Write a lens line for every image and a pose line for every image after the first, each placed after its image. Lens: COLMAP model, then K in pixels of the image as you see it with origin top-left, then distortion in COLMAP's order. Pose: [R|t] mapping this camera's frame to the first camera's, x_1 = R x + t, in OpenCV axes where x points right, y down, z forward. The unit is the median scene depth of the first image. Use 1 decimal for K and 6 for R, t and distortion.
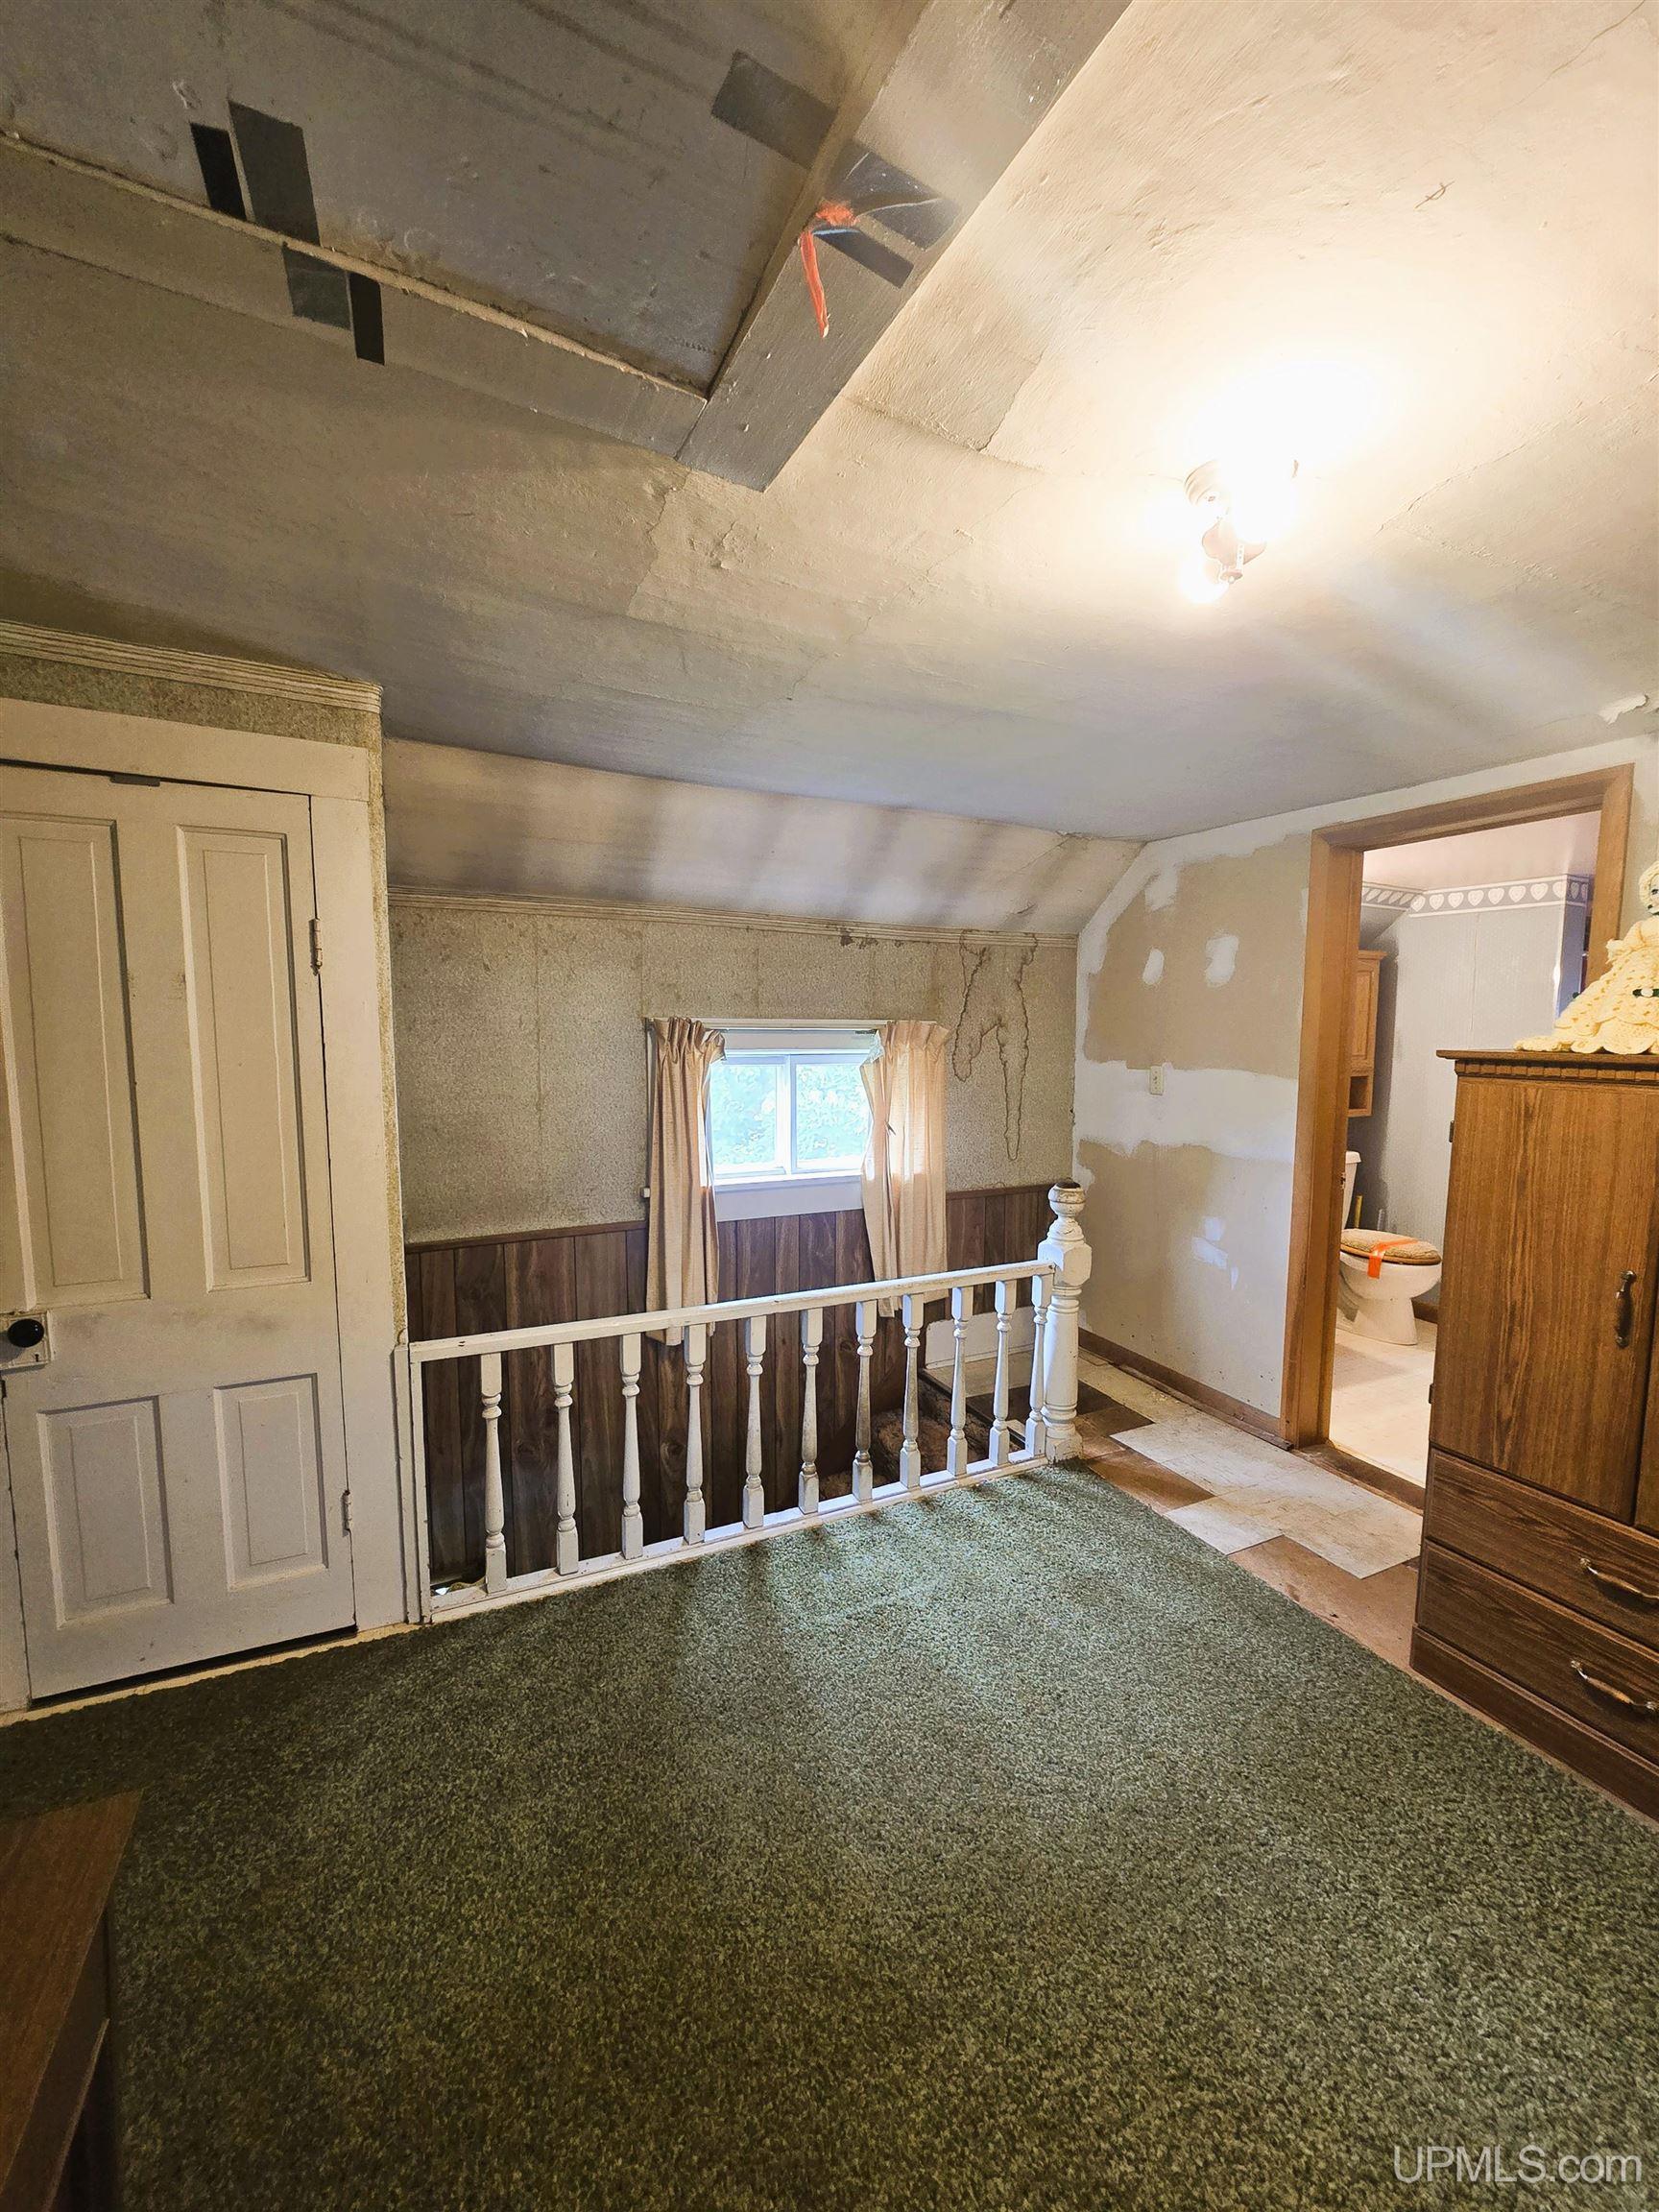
lens RADIAL K [[907.1, 0, 829.5], [0, 907.1, 1117.6], [0, 0, 1]] dist [-0.013281, 0.009145]
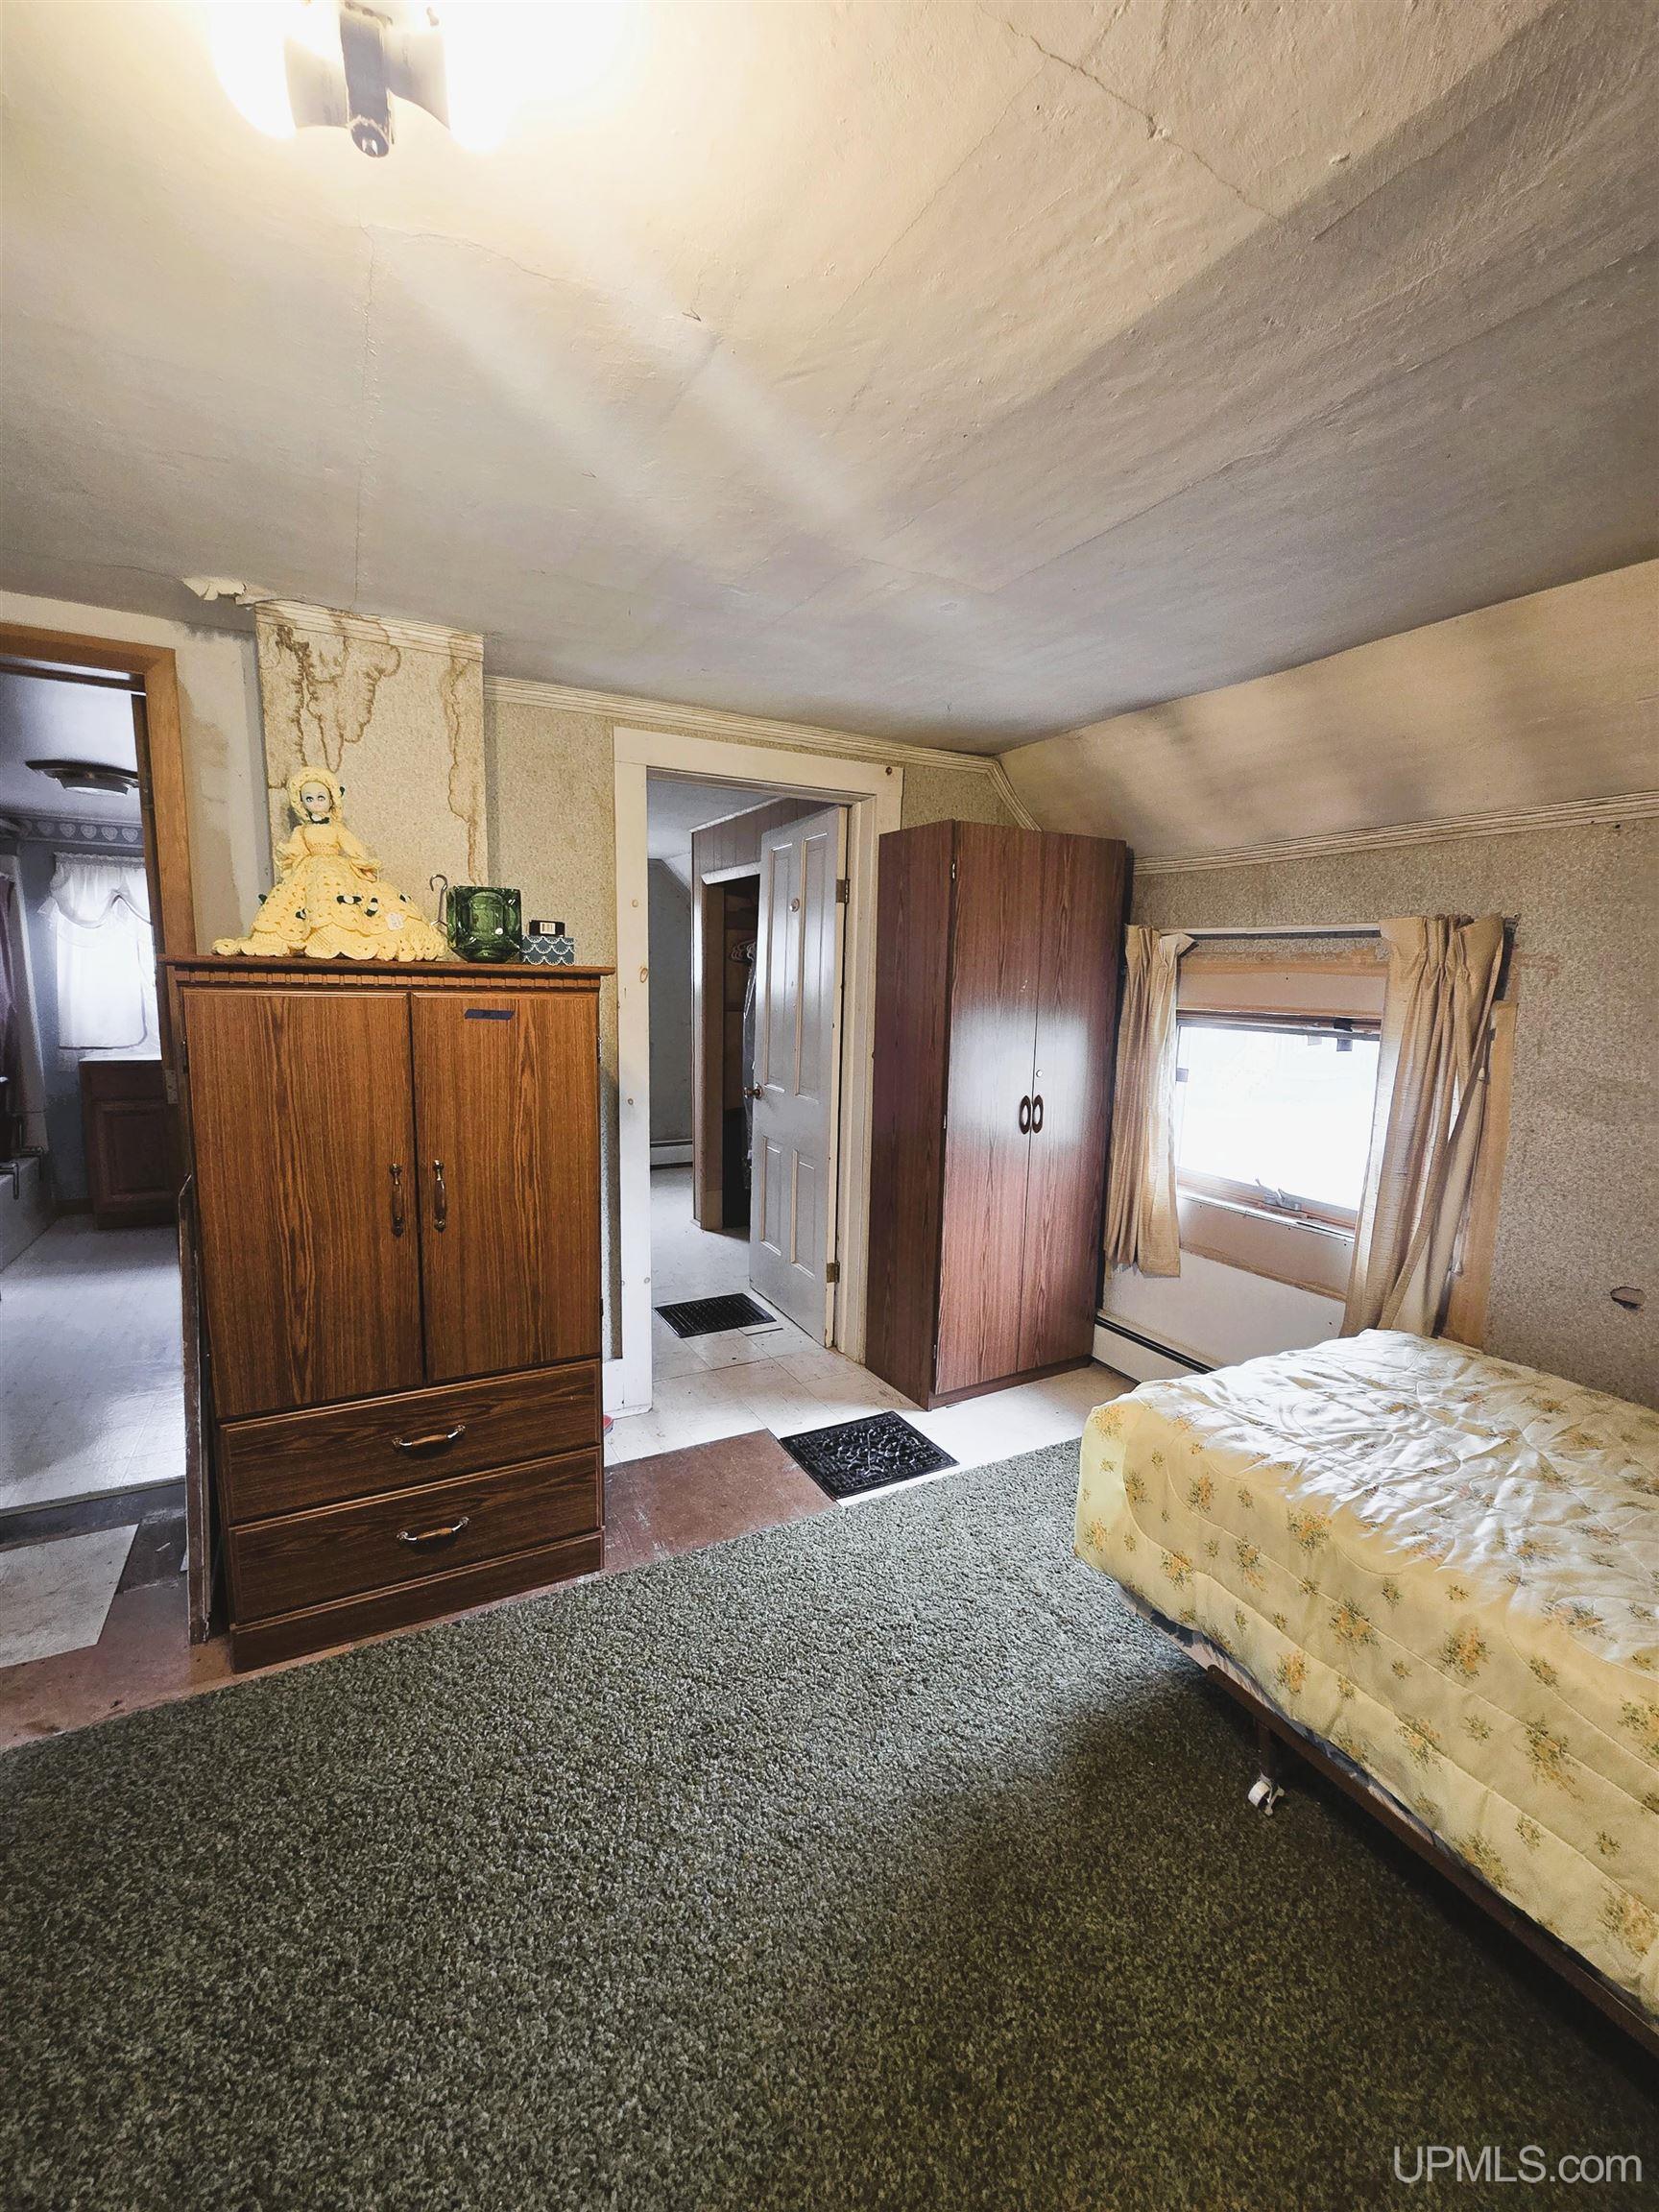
lens RADIAL K [[907.1, 0, 829.5], [0, 907.1, 1117.6], [0, 0, 1]] dist [-0.013281, 0.009145]
pose [[-0.028232, -0.160356, 0.986655, -0.157843], [0.076221, 0.983830, 0.162078, -0.017070], [-0.996691, 0.079780, -0.015553, 0.441745]]
